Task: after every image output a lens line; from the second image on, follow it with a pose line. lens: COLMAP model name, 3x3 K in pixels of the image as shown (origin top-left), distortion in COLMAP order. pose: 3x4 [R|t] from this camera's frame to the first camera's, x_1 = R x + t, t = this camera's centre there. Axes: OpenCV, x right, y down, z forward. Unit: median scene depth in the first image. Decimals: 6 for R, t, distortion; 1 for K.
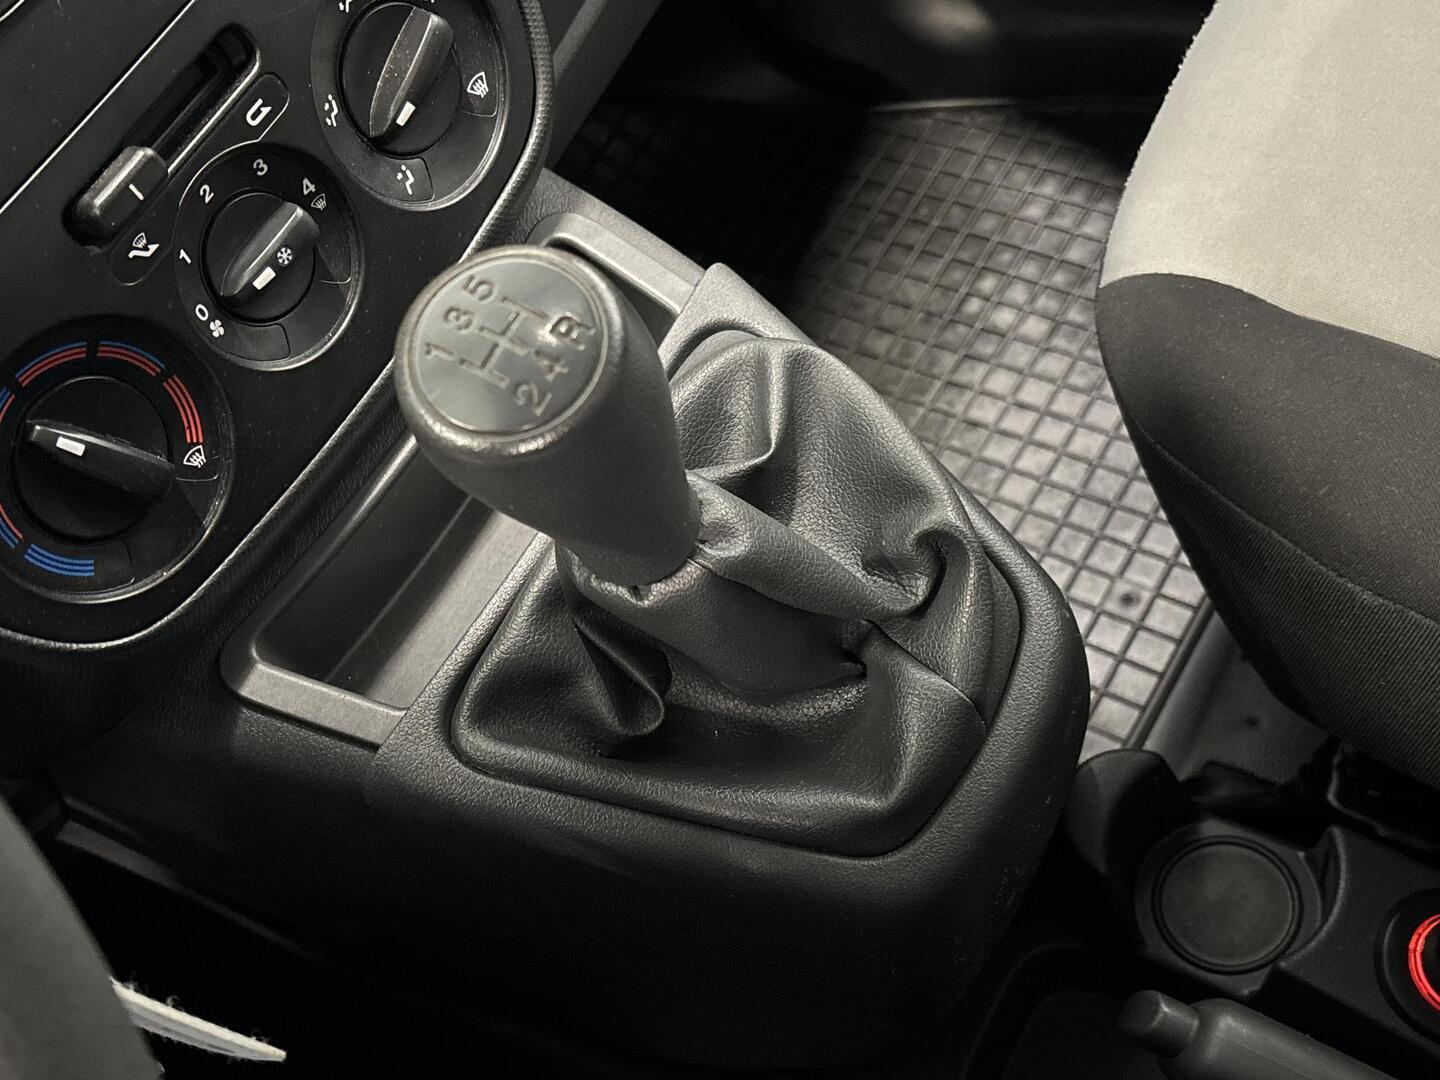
lens RADIAL K [[1620.8, 0, 720.0], [0, 1620.8, 540.0], [0, 0, 1]] dist [0.208036, -0.865097]
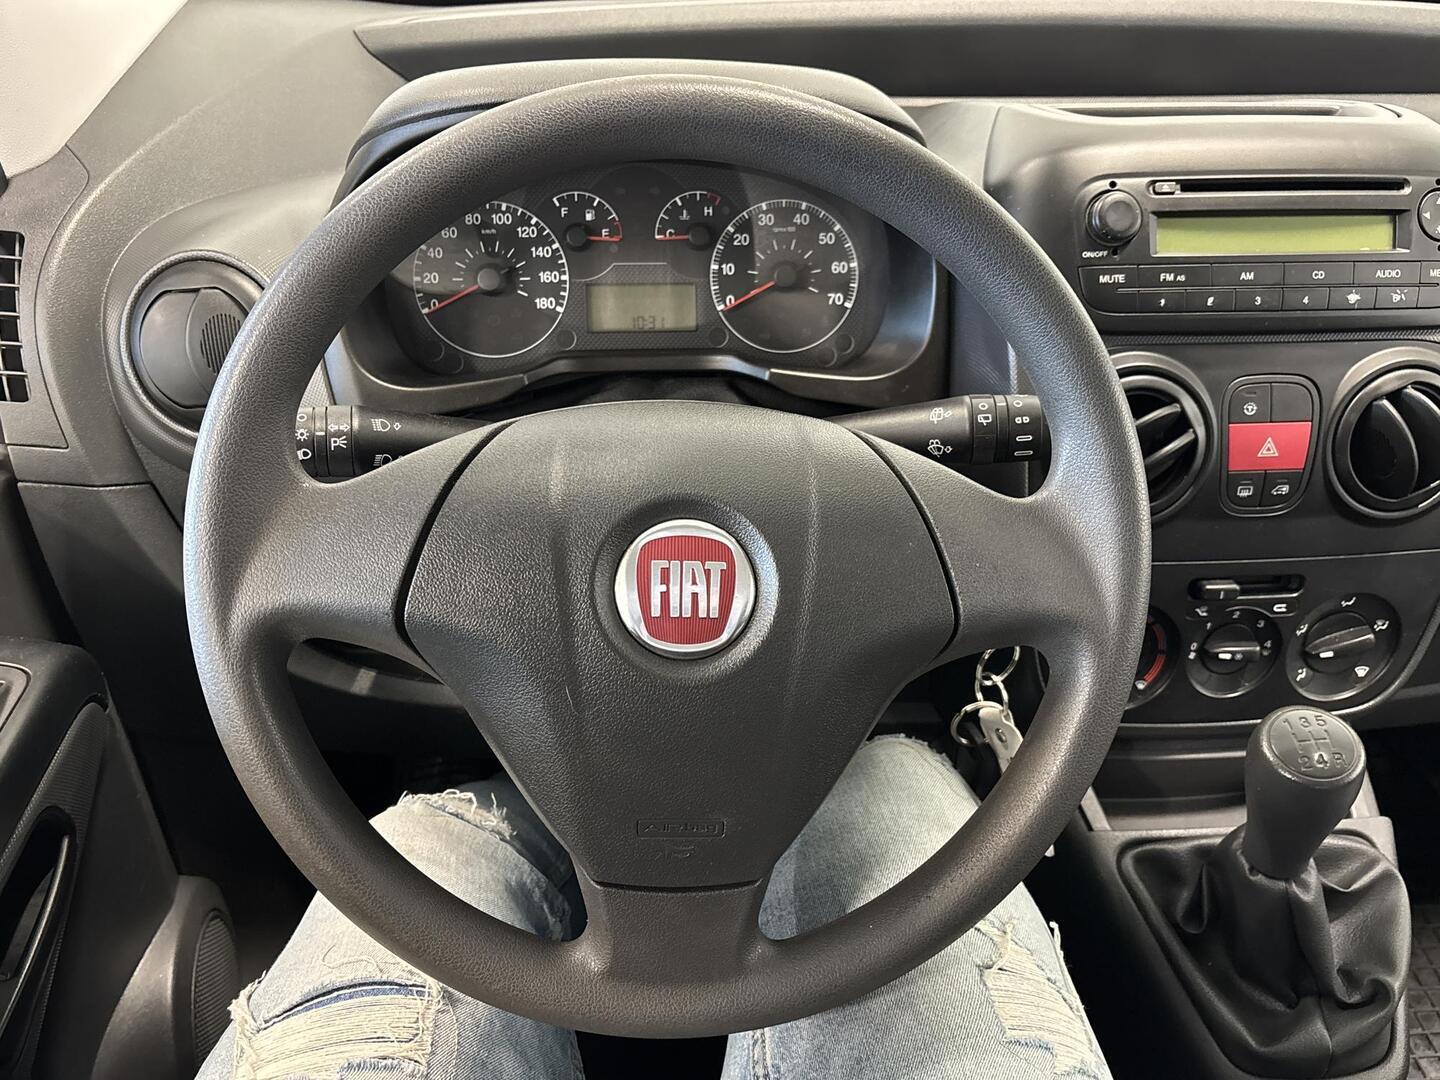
lens RADIAL K [[1178.5, 0, 718.5], [0, 1178.5, 559.3], [0, 0, 1]] dist [0.005198, 0.010980]
pose [[0.557670, 0.674158, -0.484268, 0.031963], [-0.770527, 0.637407, 0.000029, 0.293727], [0.308695, 0.373125, 0.874920, -0.692971]]
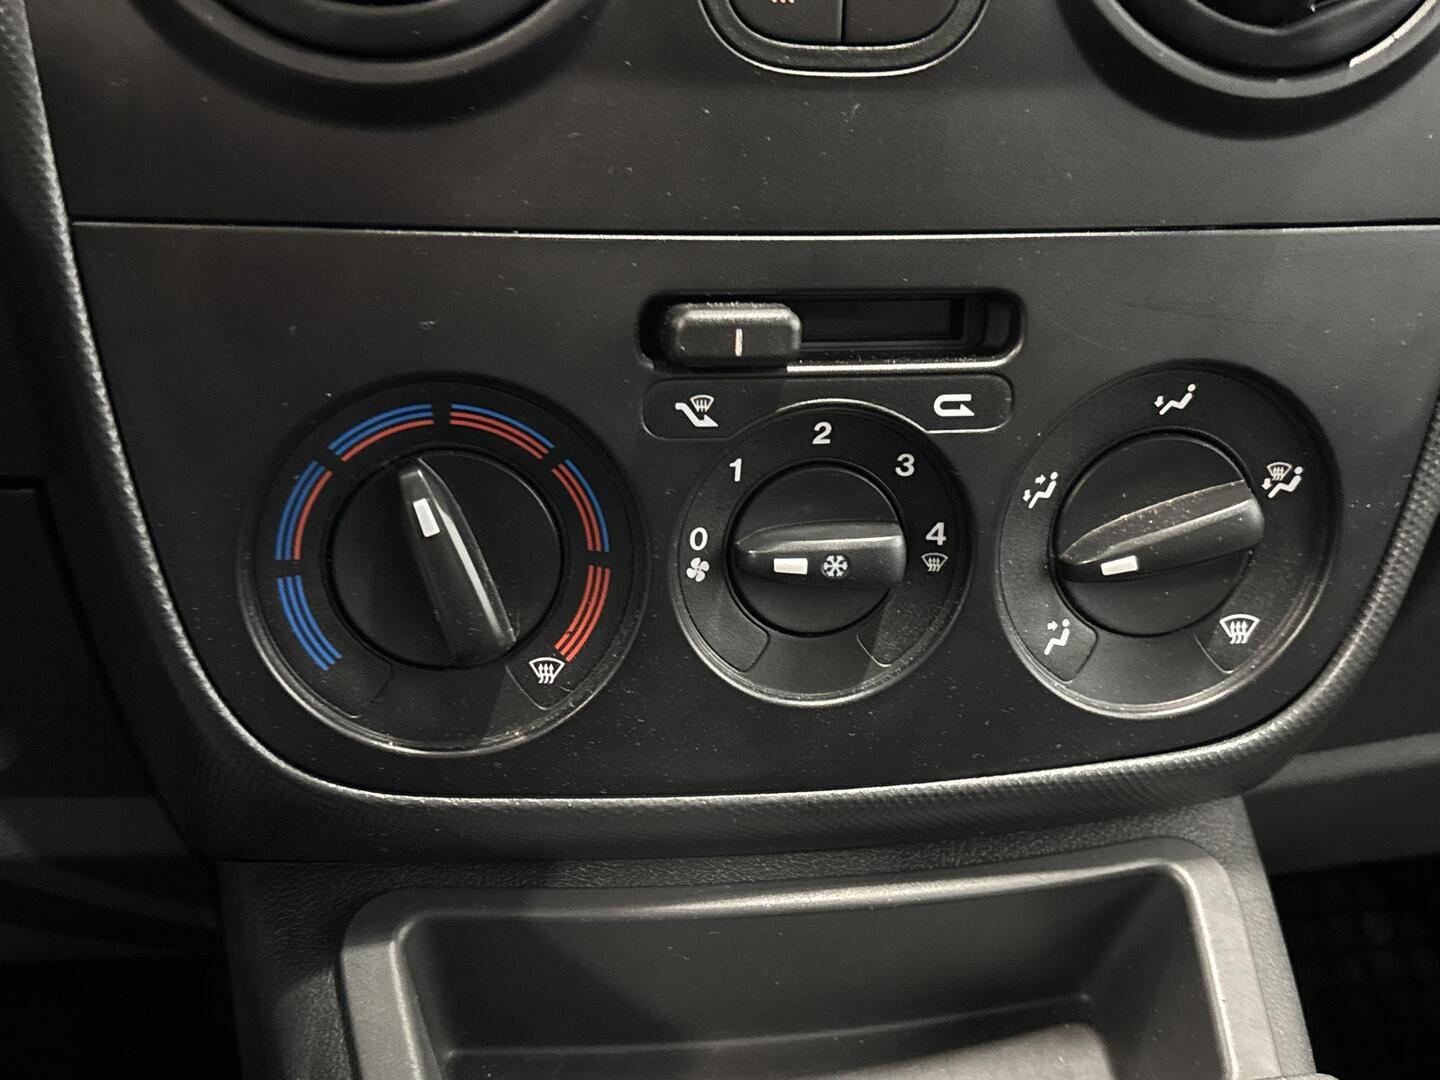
lens RADIAL K [[1620.8, 0, 720.0], [0, 1620.8, 540.0], [0, 0, 1]] dist [0.208036, -0.865097]
pose [[0.606200, 0.617922, -0.500693, 0.048043], [-0.758088, 0.639295, -0.128858, -0.052356], [0.240467, 0.457683, 0.855980, 0.383299]]
